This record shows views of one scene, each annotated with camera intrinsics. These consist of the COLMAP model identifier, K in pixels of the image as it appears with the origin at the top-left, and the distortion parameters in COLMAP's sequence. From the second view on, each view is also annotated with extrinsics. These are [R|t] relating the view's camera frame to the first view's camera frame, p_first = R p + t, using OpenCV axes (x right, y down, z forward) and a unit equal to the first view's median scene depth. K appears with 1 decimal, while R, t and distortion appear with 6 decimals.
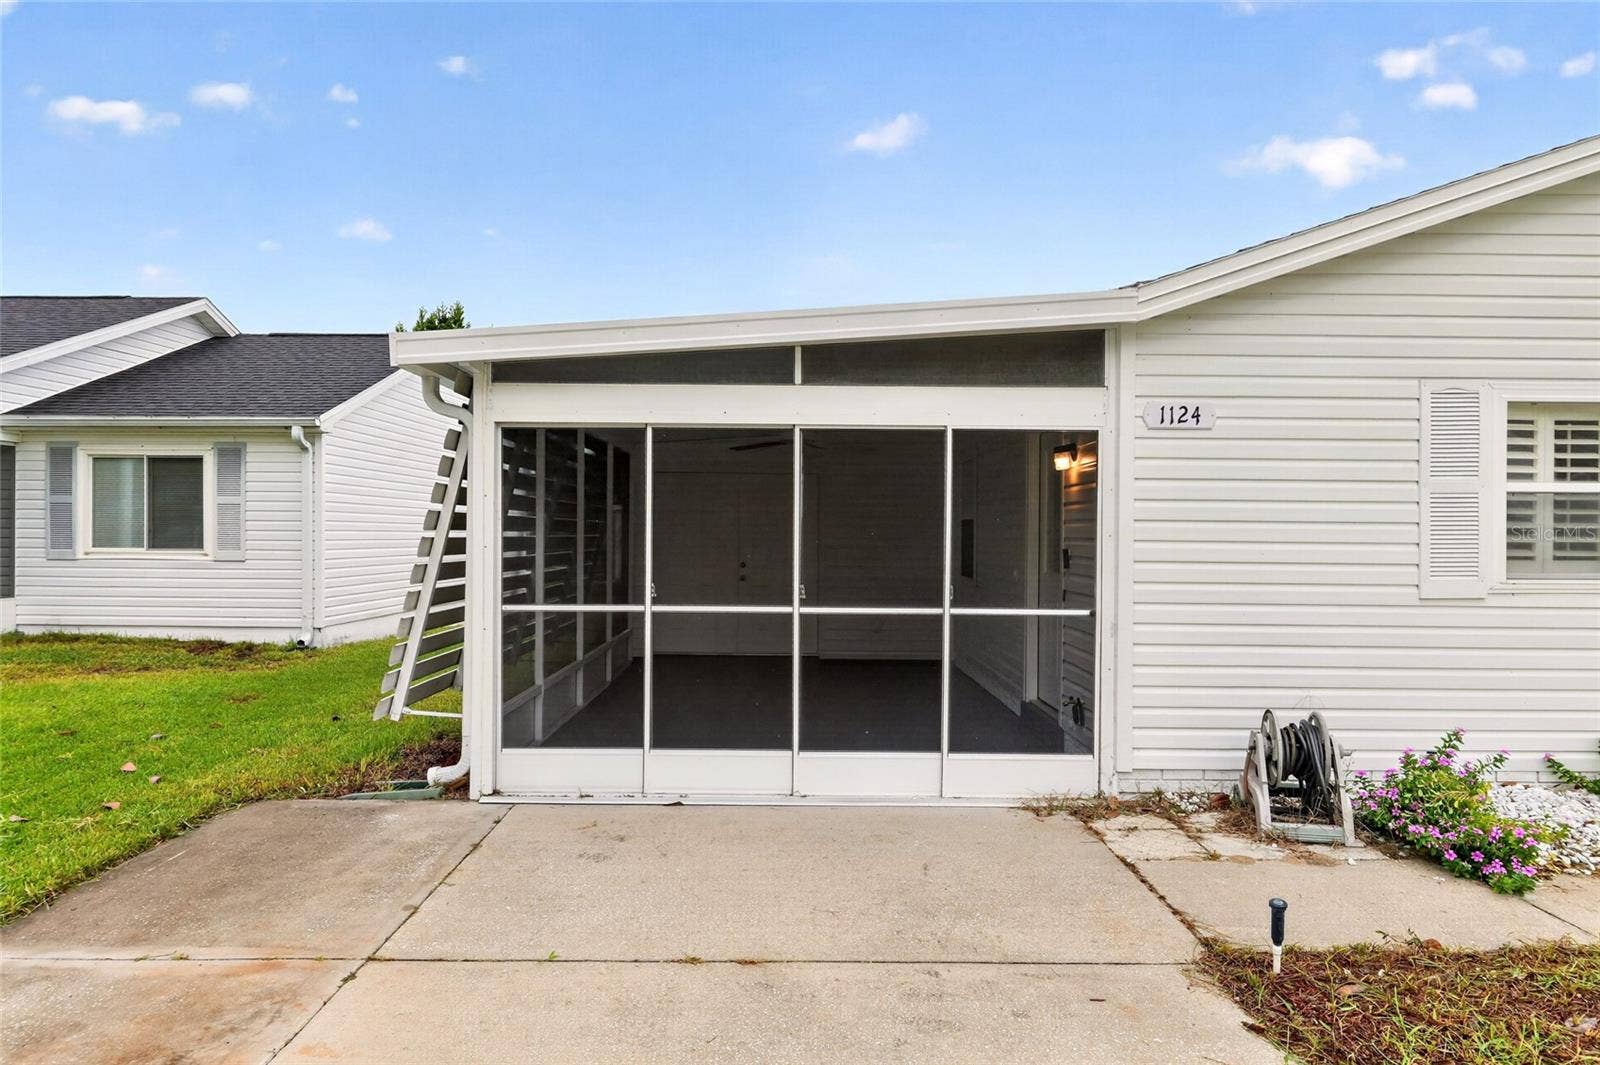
lens RADIAL K [[1005.0, 0, 800.0], [0, 1005.0, 532.5], [0, 0, 1]] dist [0.000829, 0.001508]
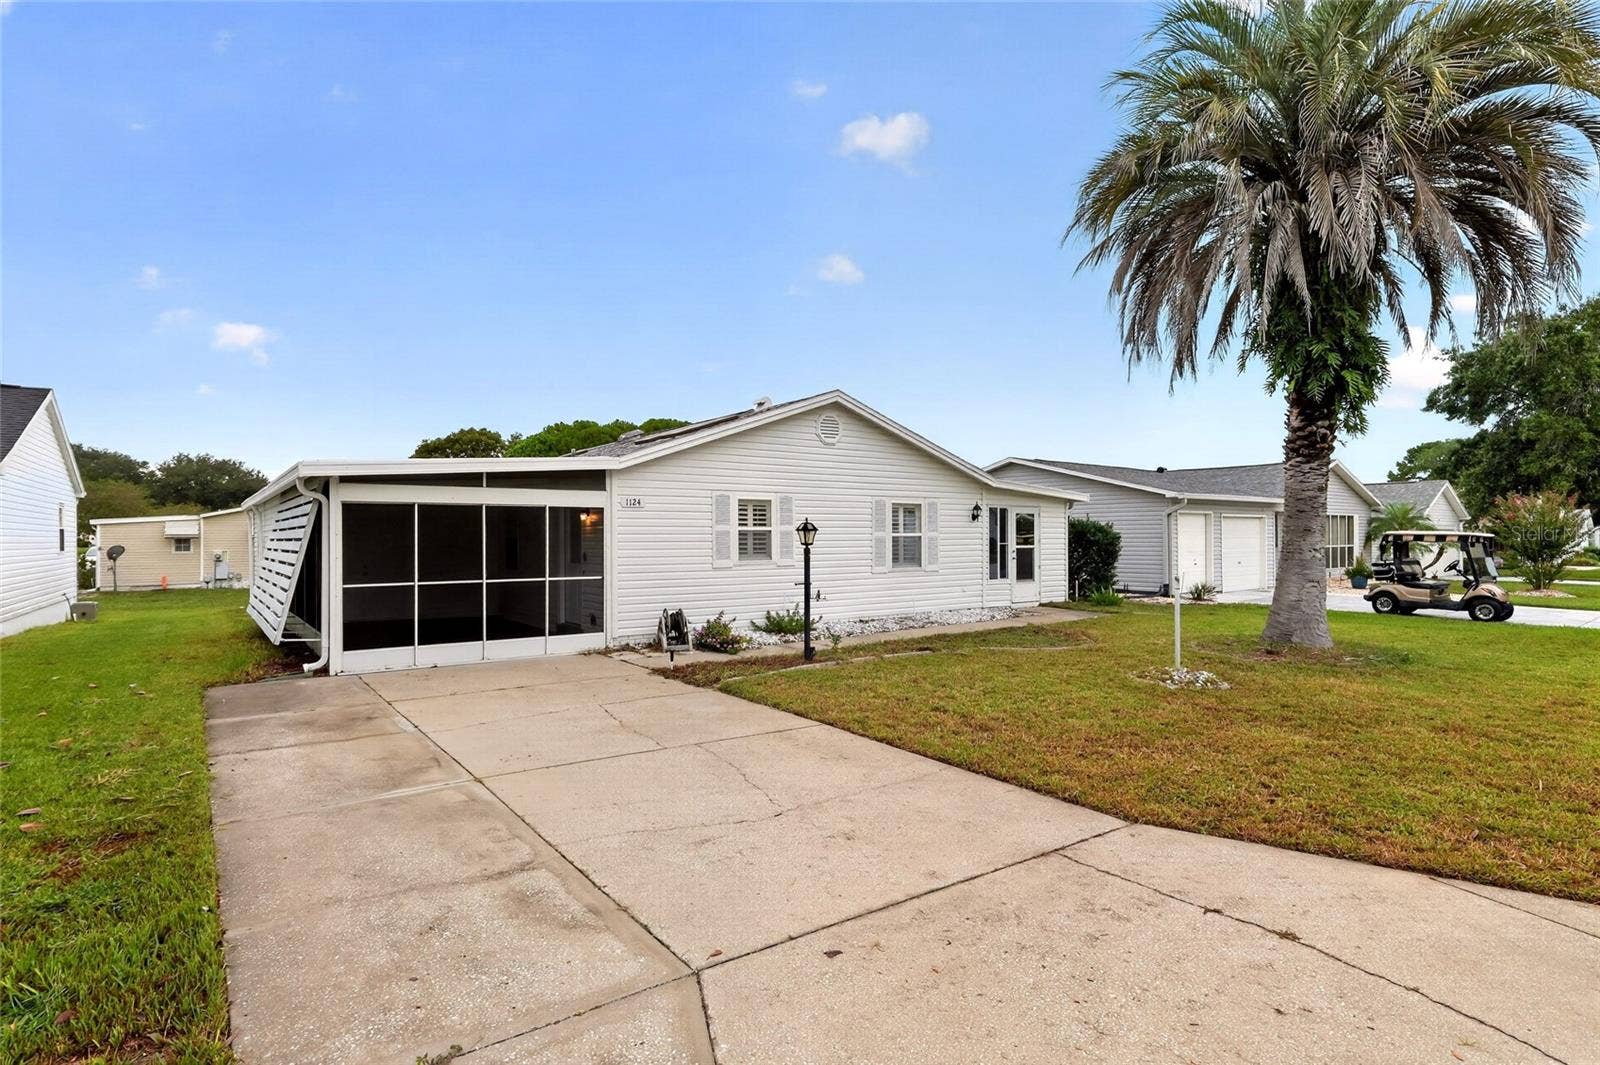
lens RADIAL K [[831.0, 0, 800.0], [0, 831.0, 532.5], [0, 0, 1]] dist [0.001865, 0.000367]
pose [[0.810952, -0.008042, 0.585057, -0.553956], [0.009497, 0.999955, 0.000581, -0.033813], [-0.585035, 0.005085, 0.810992, -1.044636]]
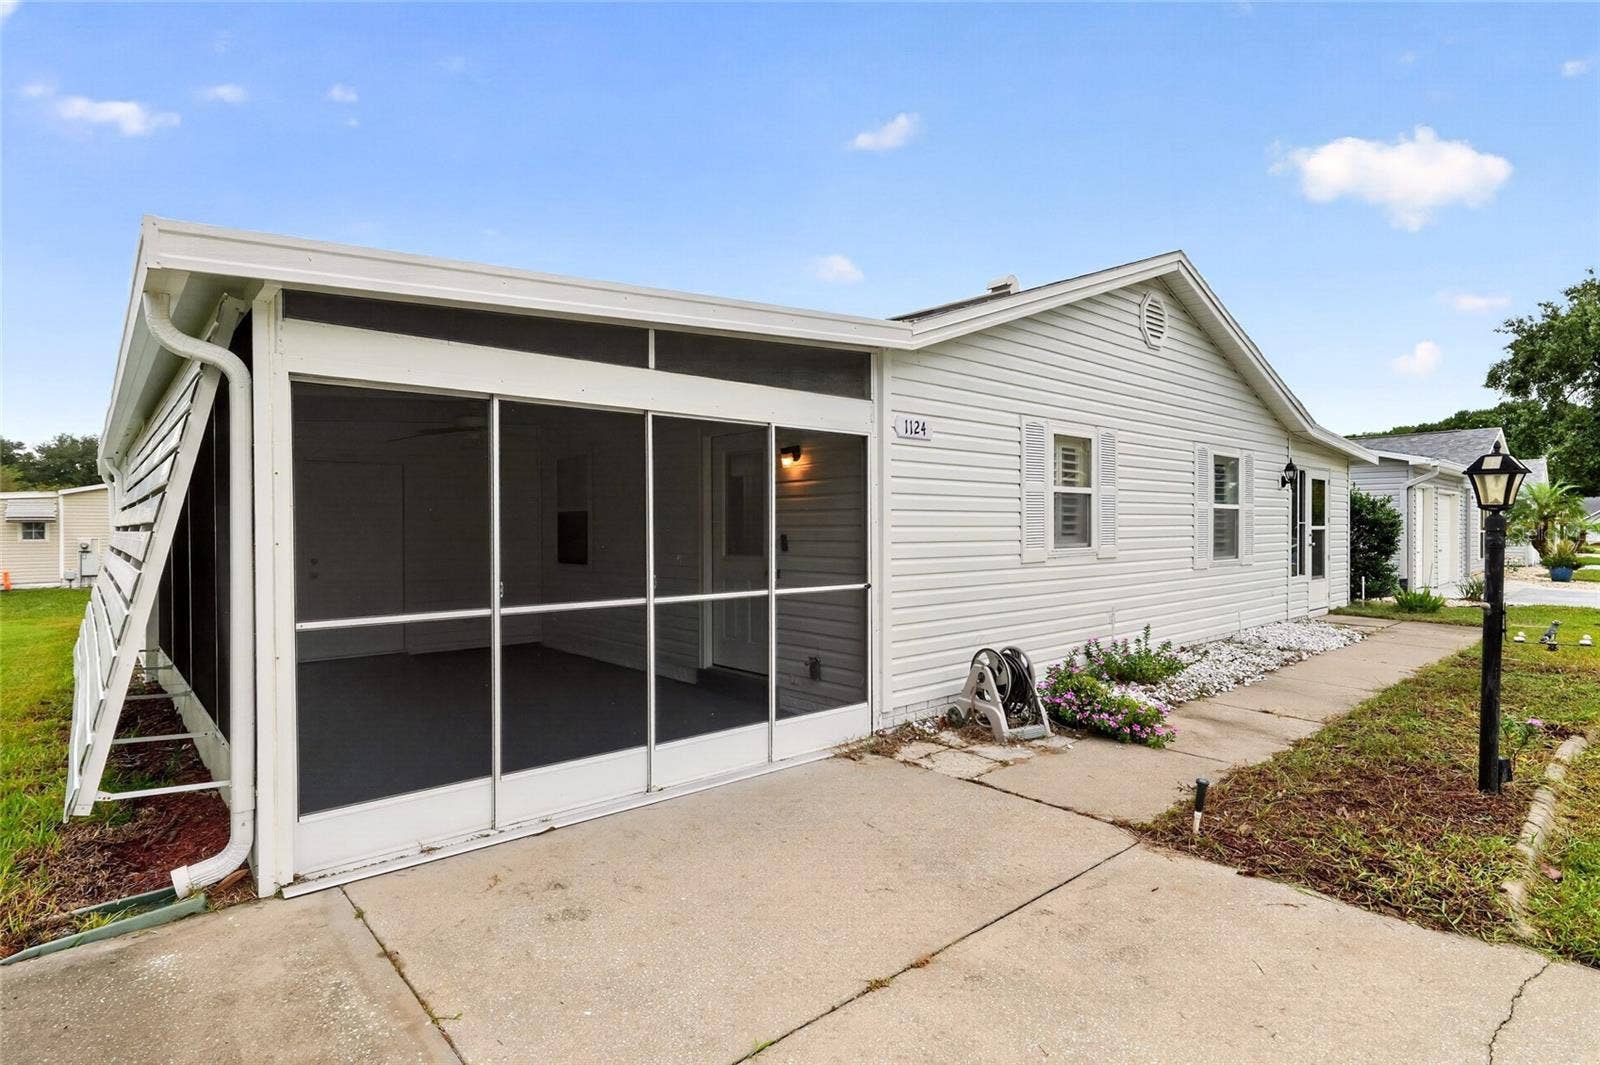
lens RADIAL K [[810.3, 0, 800.0], [0, 810.3, 532.5], [0, 0, 1]] dist [-0.000228, -0.000297]
pose [[0.753332, -0.015555, 0.657457, -0.414691], [0.008721, 0.999869, 0.013663, 0.001488], [-0.657583, -0.004559, 0.753368, 0.317085]]
